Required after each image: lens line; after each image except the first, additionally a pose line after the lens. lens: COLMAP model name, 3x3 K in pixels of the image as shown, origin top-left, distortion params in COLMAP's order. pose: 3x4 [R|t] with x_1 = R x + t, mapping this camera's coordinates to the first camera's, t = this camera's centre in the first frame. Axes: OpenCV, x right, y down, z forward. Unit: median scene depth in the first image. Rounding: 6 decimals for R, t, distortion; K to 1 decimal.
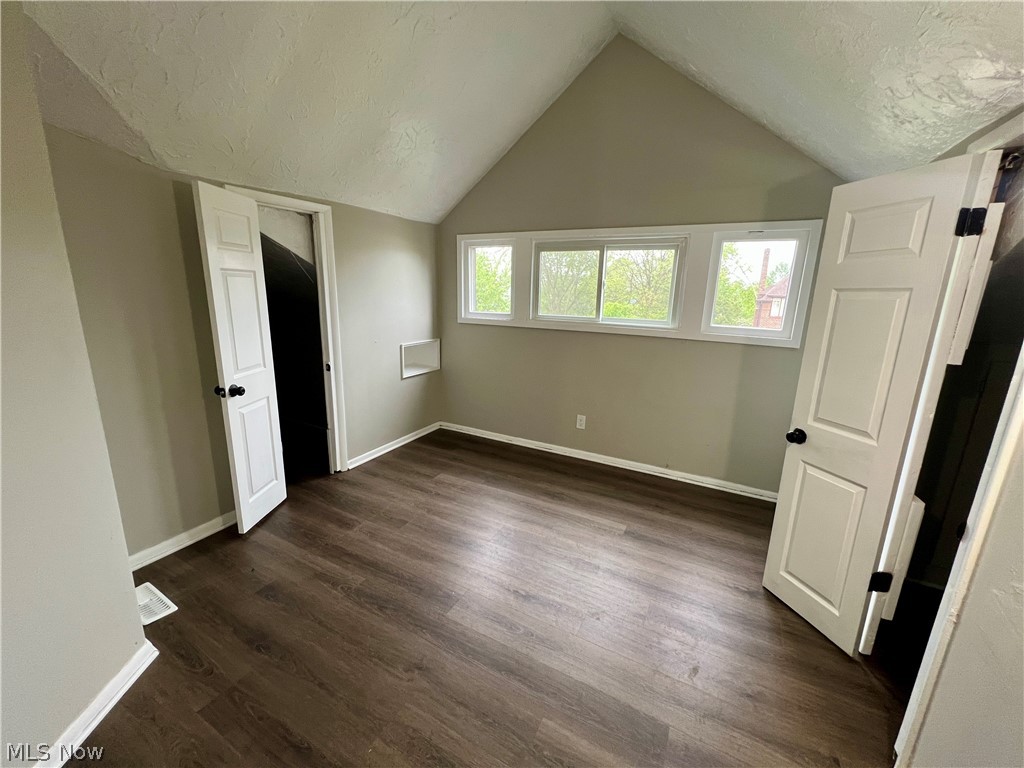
lens RADIAL K [[410.2, 0, 506.7], [0, 410.2, 383.6], [0, 0, 1]] dist [-0.000993, 0.000657]
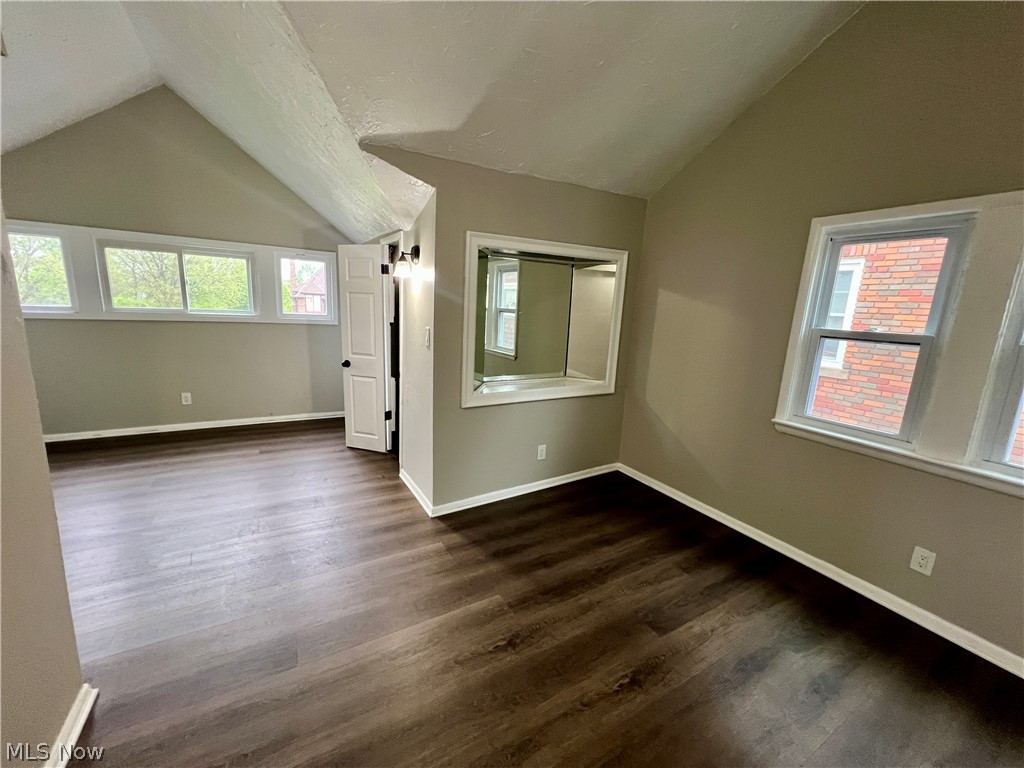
lens RADIAL K [[410.2, 0, 517.7], [0, 410.2, 382.7], [0, 0, 1]] dist [-0.000993, 0.000657]
pose [[0.506986, -0.162700, 0.846460, -0.394830], [0.156790, 0.983048, 0.095044, 0.105305], [-0.847574, 0.084531, 0.523901, -0.513747]]
